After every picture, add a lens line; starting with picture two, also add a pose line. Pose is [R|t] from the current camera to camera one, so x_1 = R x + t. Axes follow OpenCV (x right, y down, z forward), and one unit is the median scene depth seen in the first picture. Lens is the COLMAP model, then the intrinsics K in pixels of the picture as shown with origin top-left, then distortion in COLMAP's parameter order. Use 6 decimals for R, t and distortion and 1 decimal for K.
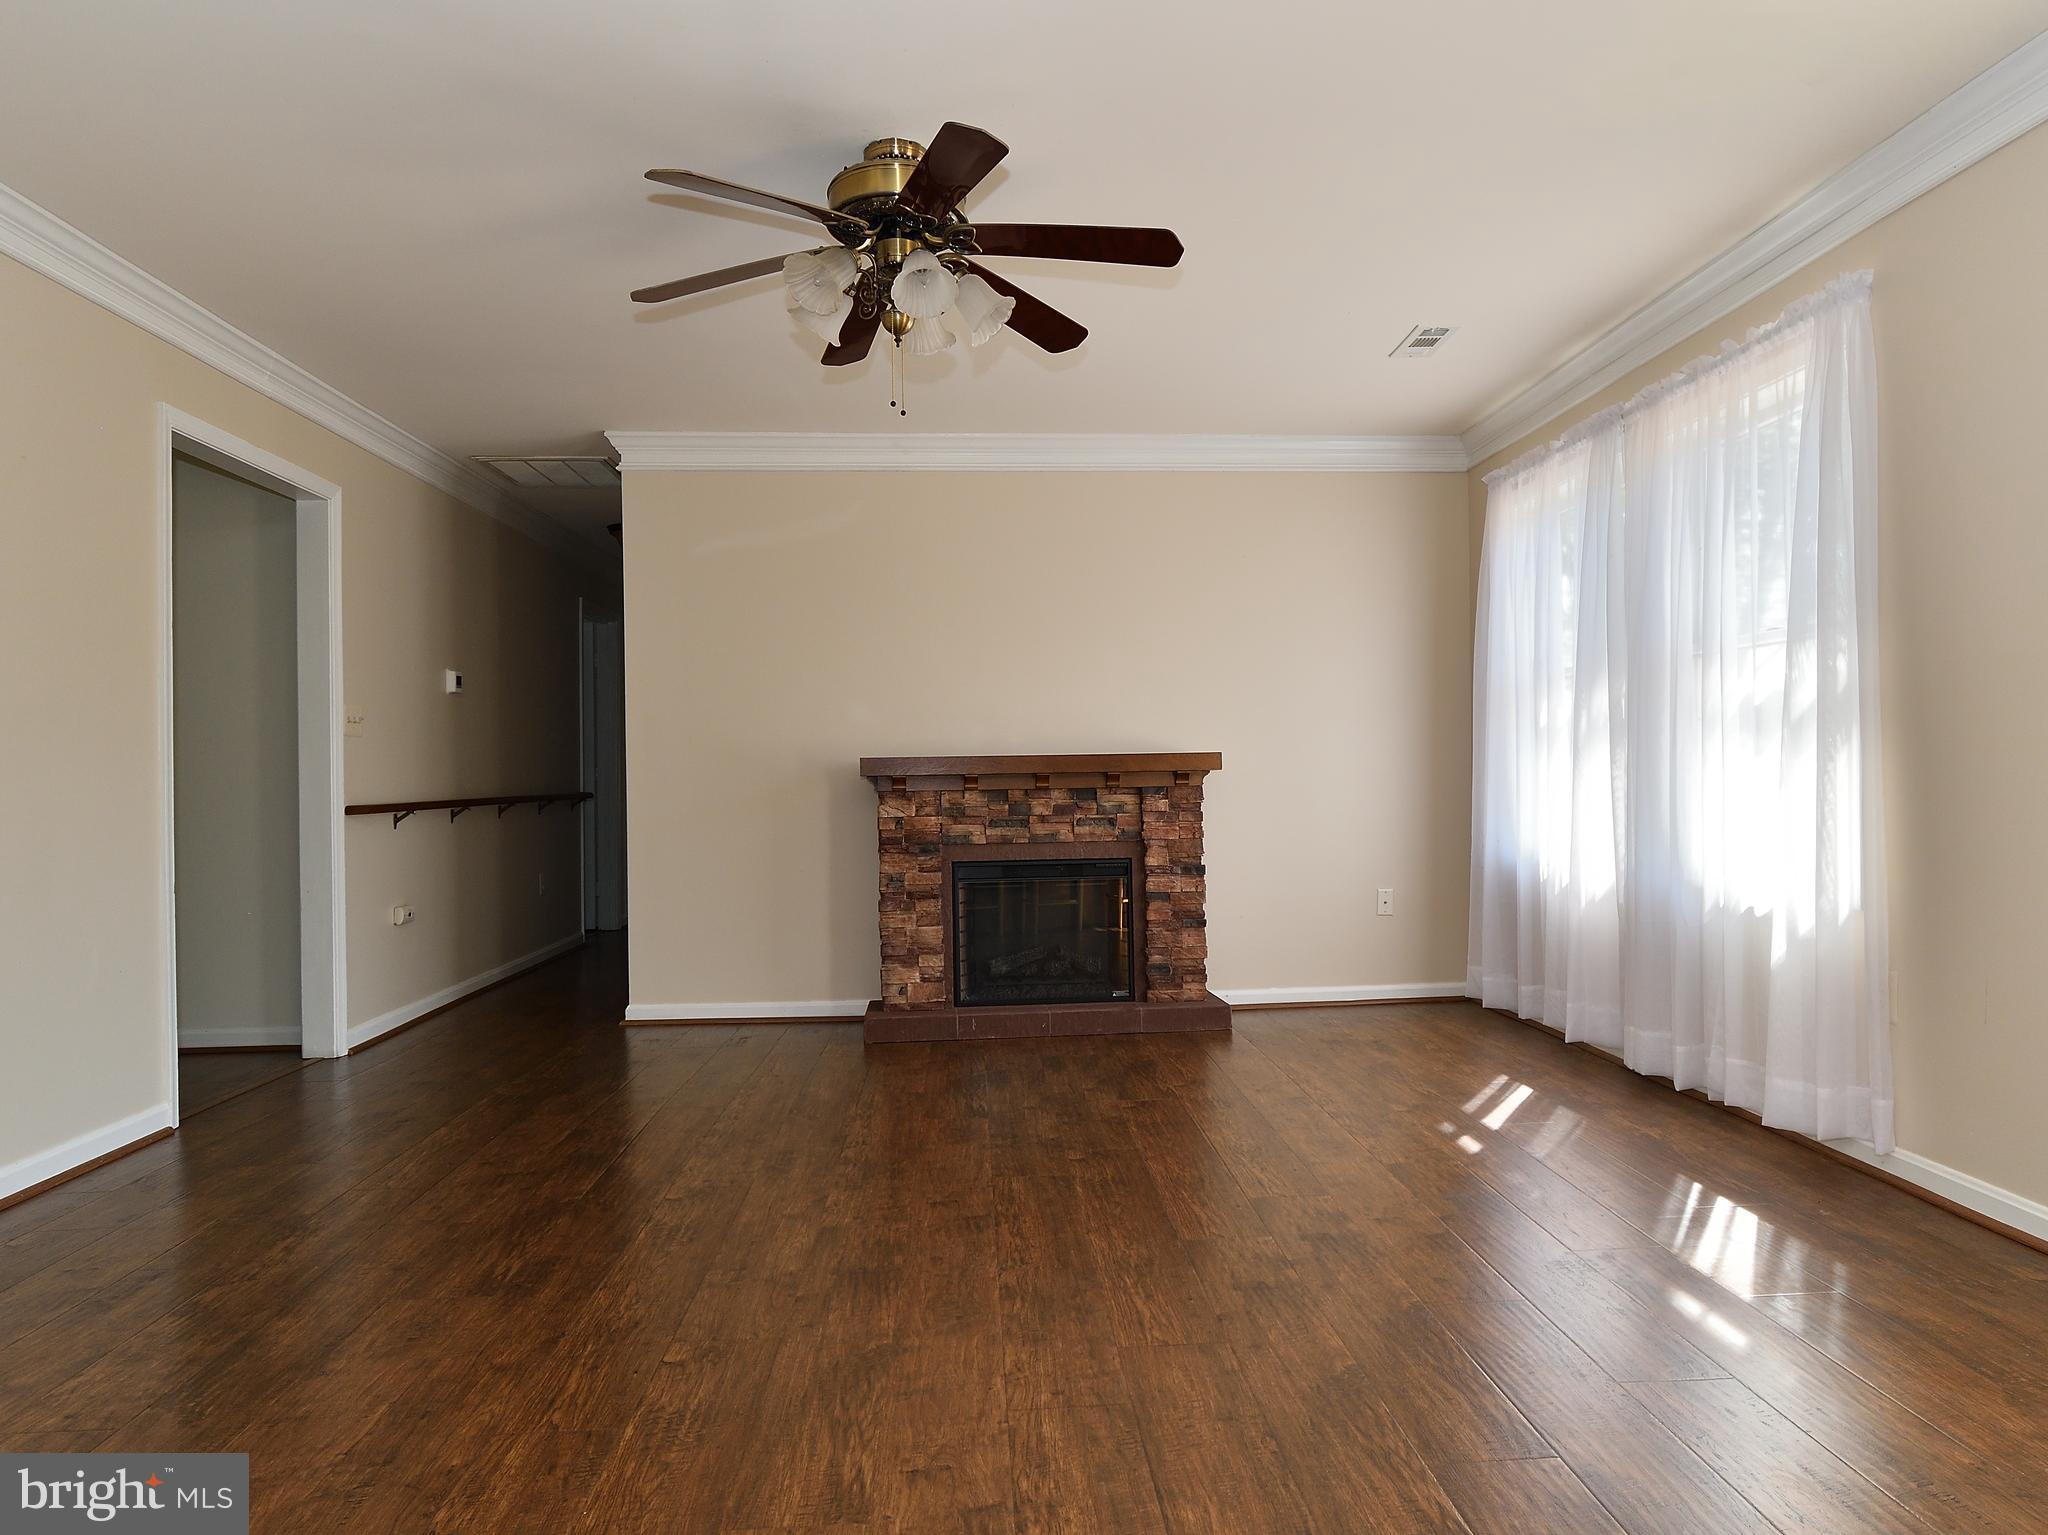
lens RADIAL K [[1328.8, 0, 1063.8], [0, 1328.8, 770.5], [0, 0, 1]] dist [0.000033, -0.001340]
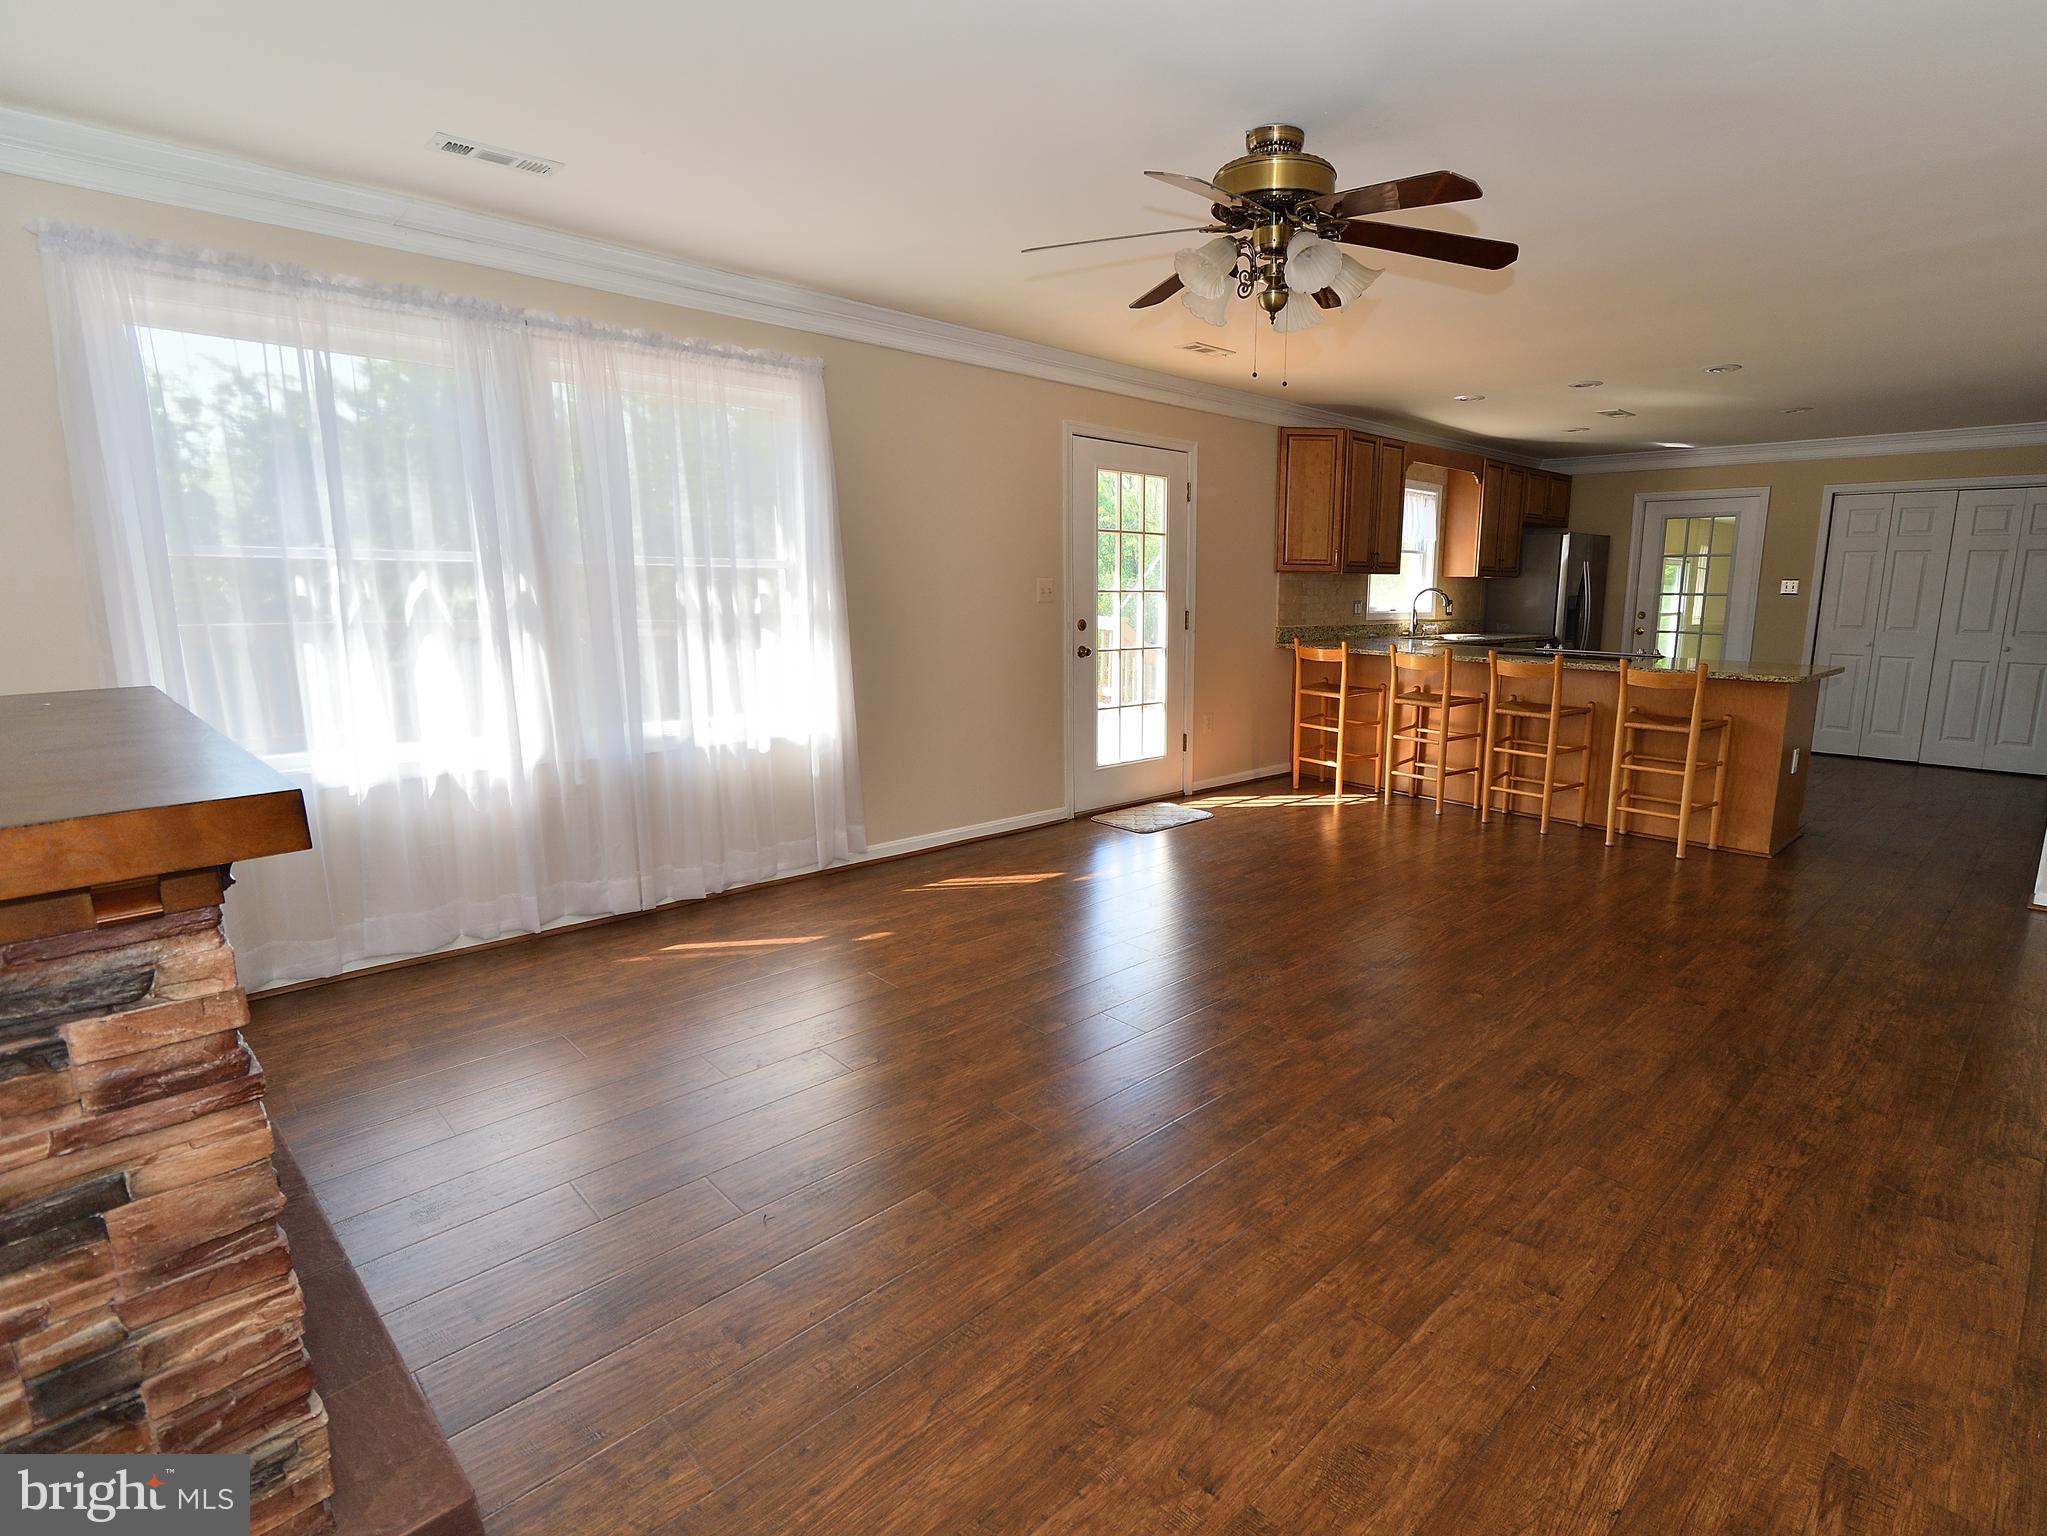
lens RADIAL K [[1006.9, 0, 1150.3], [0, 1006.9, 769.5], [0, 0, 1]] dist [0.001372, 0.000068]
pose [[-0.672549, -0.132787, 0.728043, -0.424744], [-0.005836, 0.984692, 0.174205, -0.052381], [-0.740030, 0.112912, -0.663028, 0.976455]]
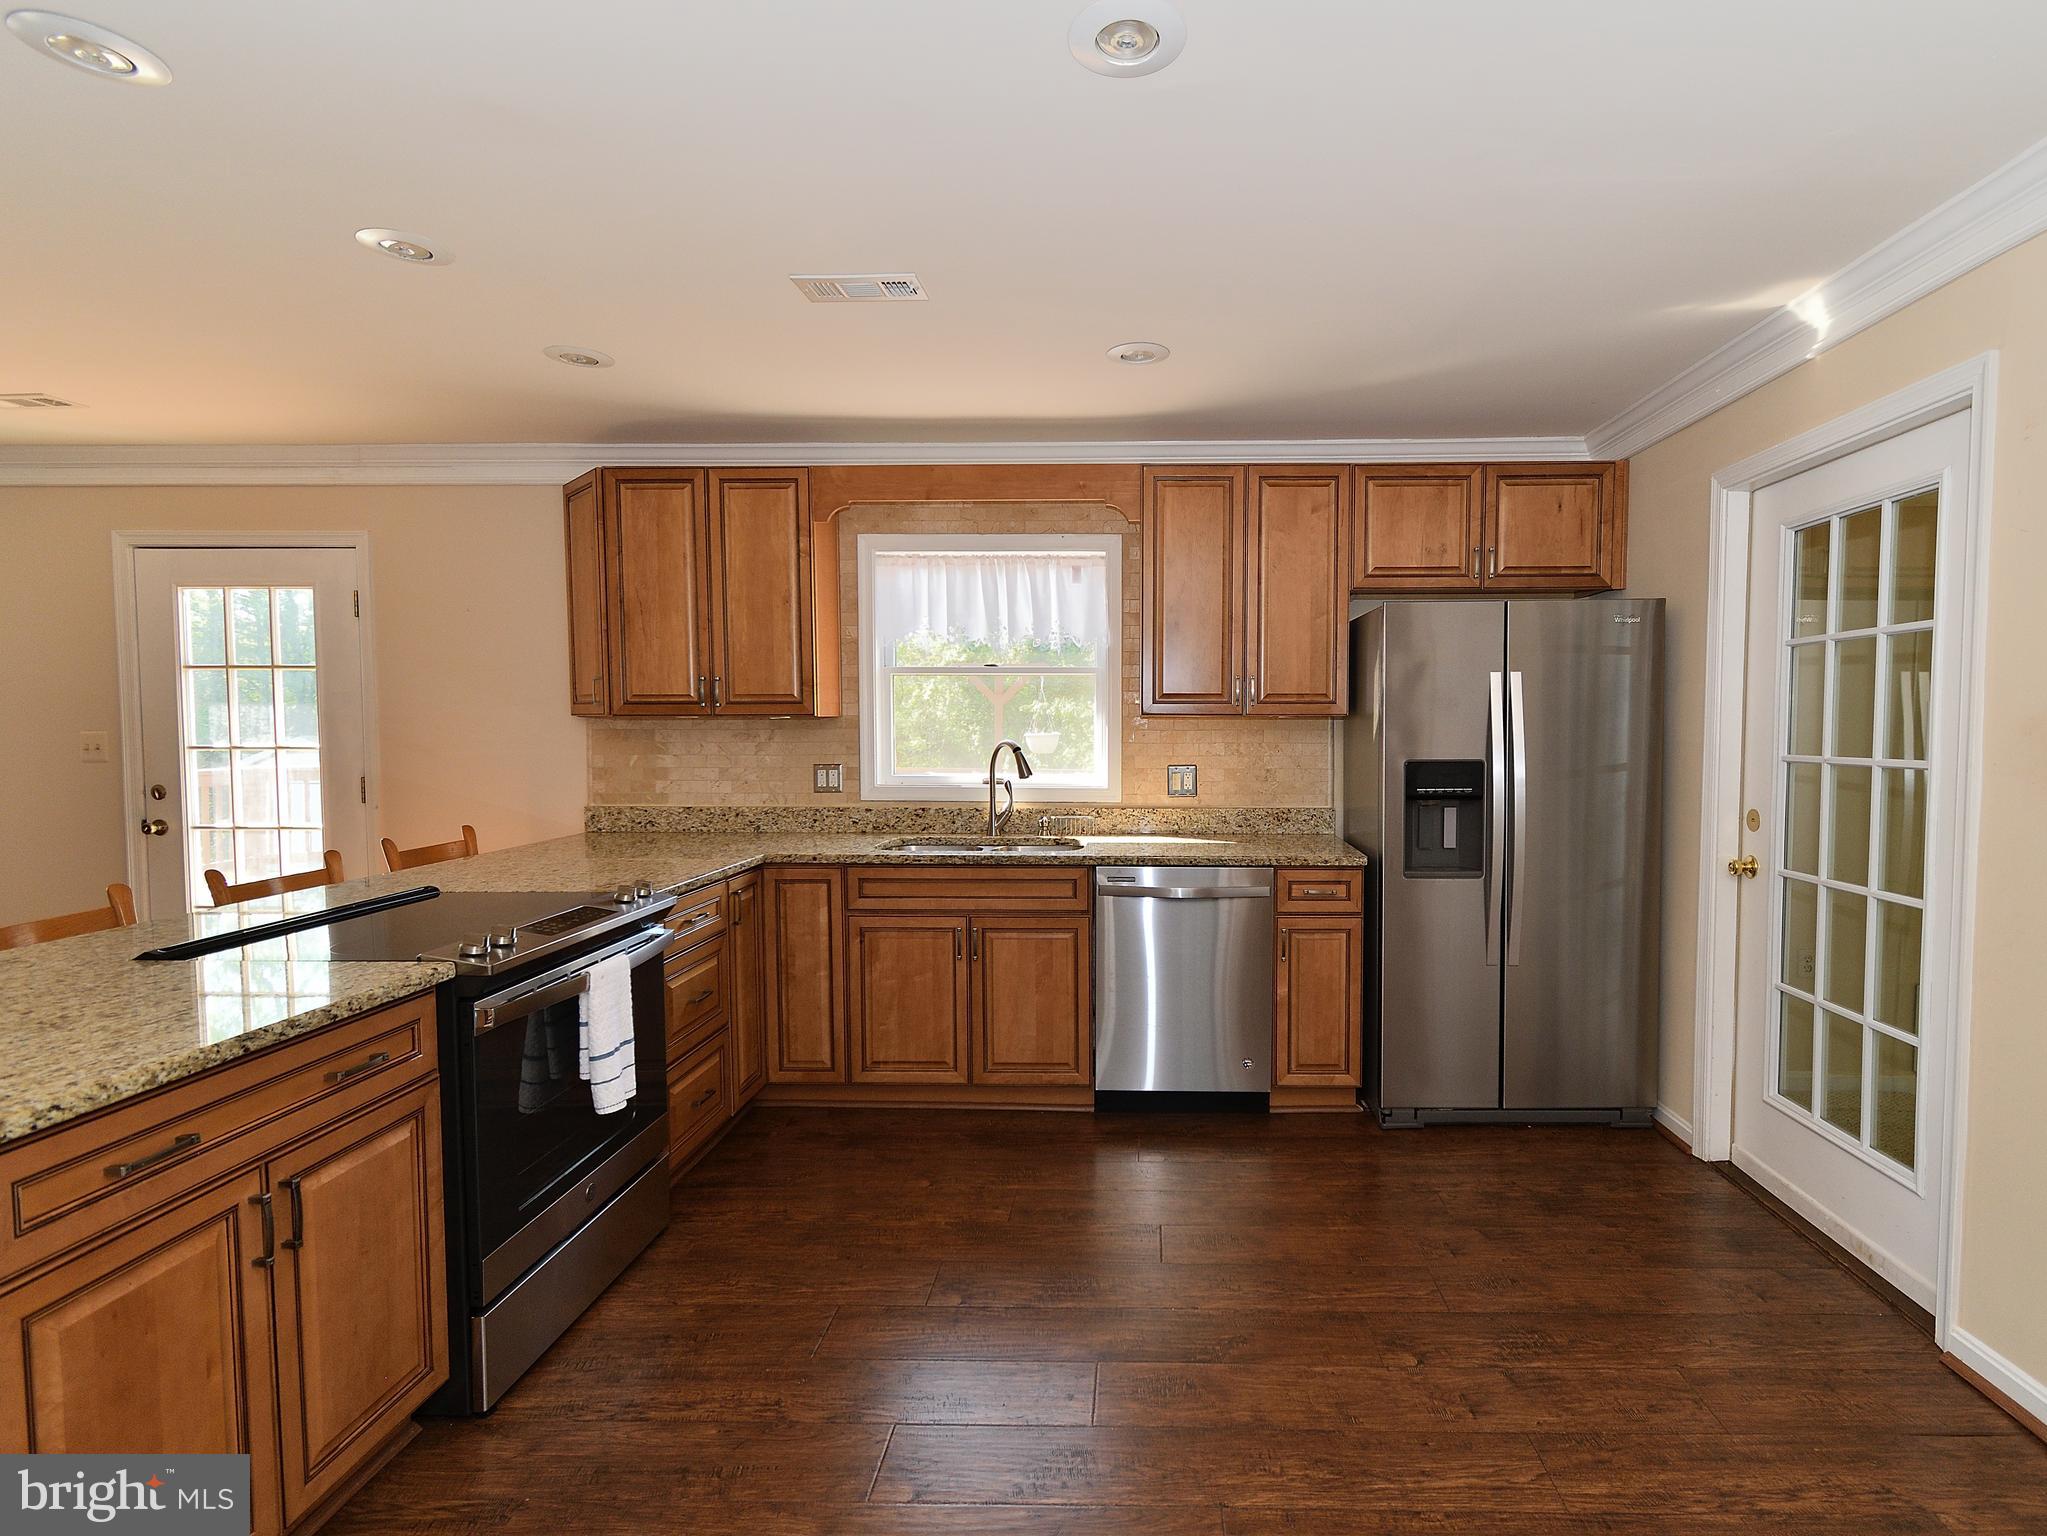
lens RADIAL K [[1005.4, 0, 1130.5], [0, 1005.4, 774.2], [0, 0, 1]] dist [0.001639, 0.000283]
pose [[0.090091, -0.039530, 0.995149, -0.309072], [-0.003159, 0.999196, 0.039977, -0.064730], [-0.995929, -0.006745, 0.089894, -0.486792]]
